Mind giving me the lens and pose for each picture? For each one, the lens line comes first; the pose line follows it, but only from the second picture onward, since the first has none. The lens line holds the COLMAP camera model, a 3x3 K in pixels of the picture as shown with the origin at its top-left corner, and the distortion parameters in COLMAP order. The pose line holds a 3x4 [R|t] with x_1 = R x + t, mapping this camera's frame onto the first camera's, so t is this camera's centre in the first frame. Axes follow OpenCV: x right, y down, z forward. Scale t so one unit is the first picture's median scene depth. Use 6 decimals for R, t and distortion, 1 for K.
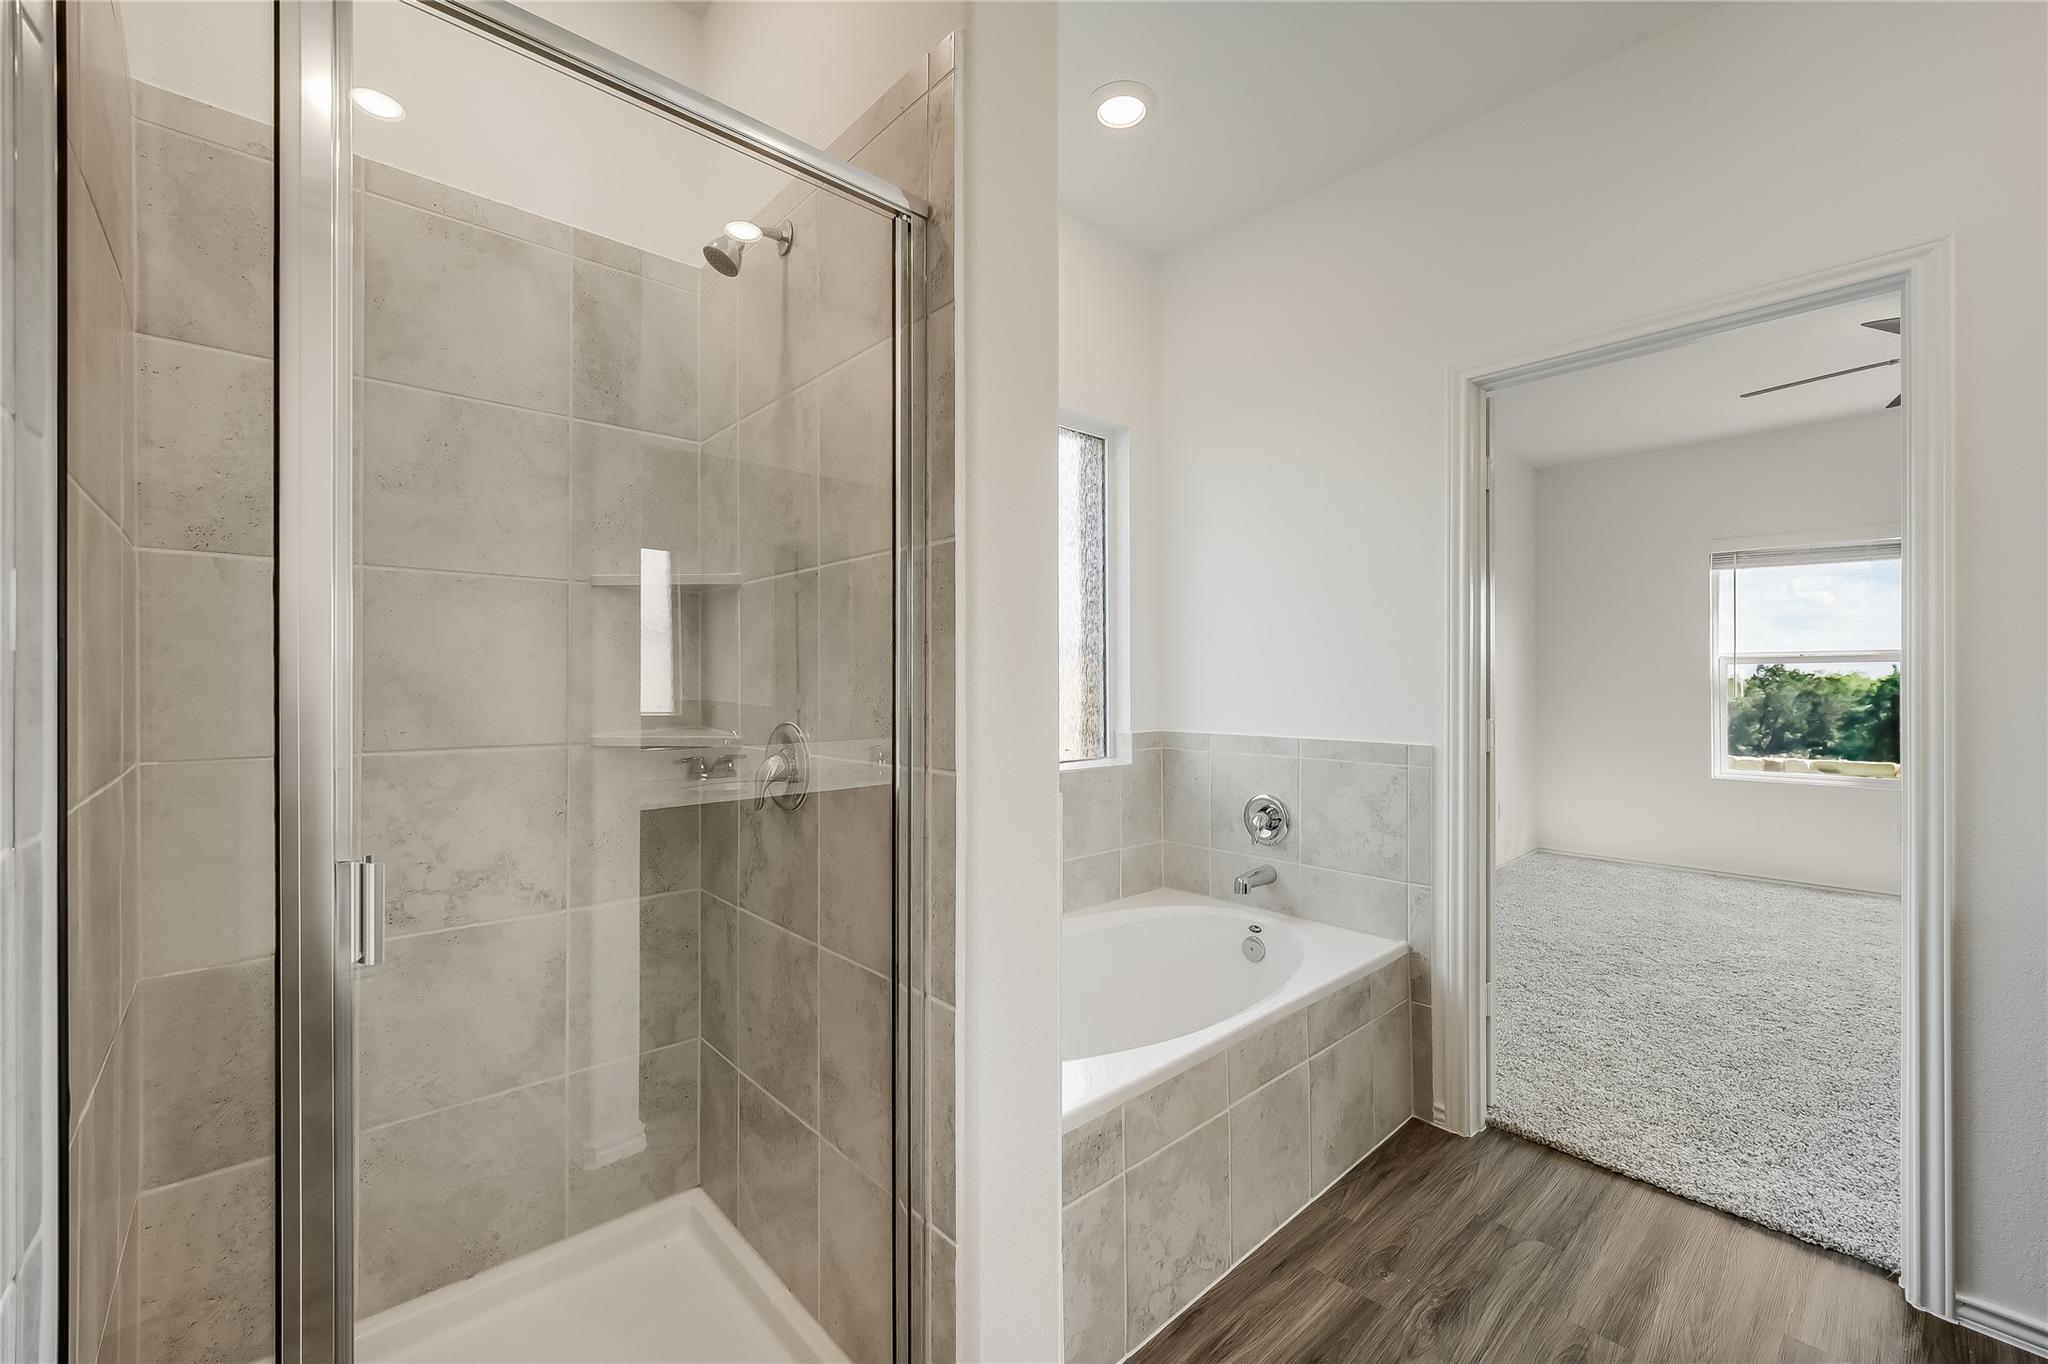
lens RADIAL K [[830.0, 0, 1028.0], [0, 830.0, 685.7], [0, 0, 1]] dist [-0.002491, -0.000101]
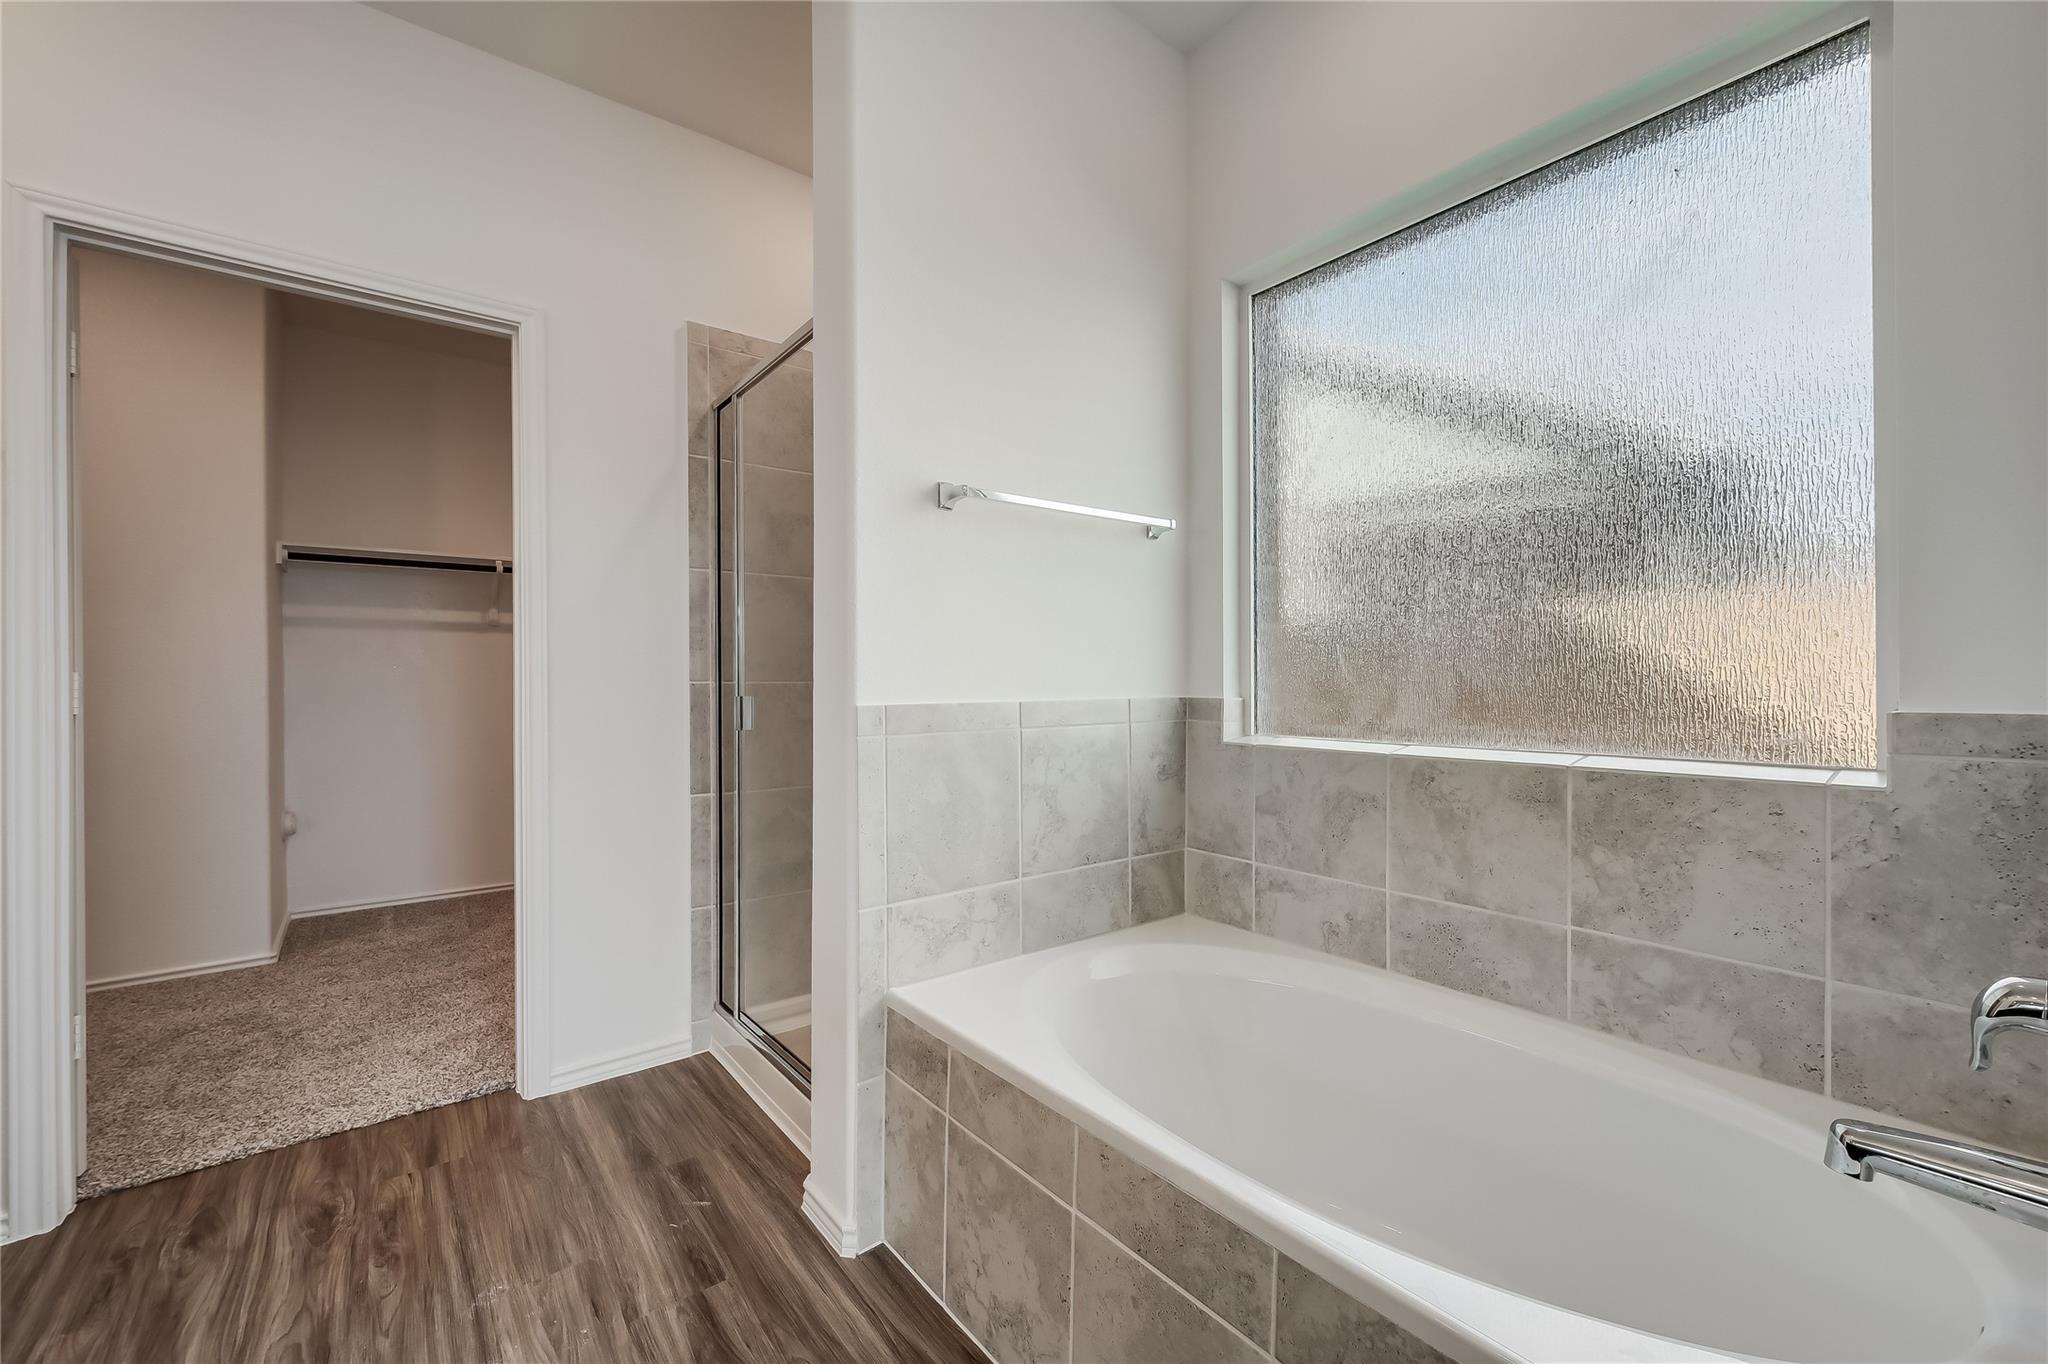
lens RADIAL K [[830.0, 0, 1027.3], [0, 830.0, 671.1], [0, 0, 1]] dist [-0.002491, -0.000101]
pose [[-0.074083, -0.003186, -0.997247, 1.008698], [0.000886, 0.999994, -0.003261, 0.066655], [0.997252, -0.001125, -0.074080, 1.092430]]
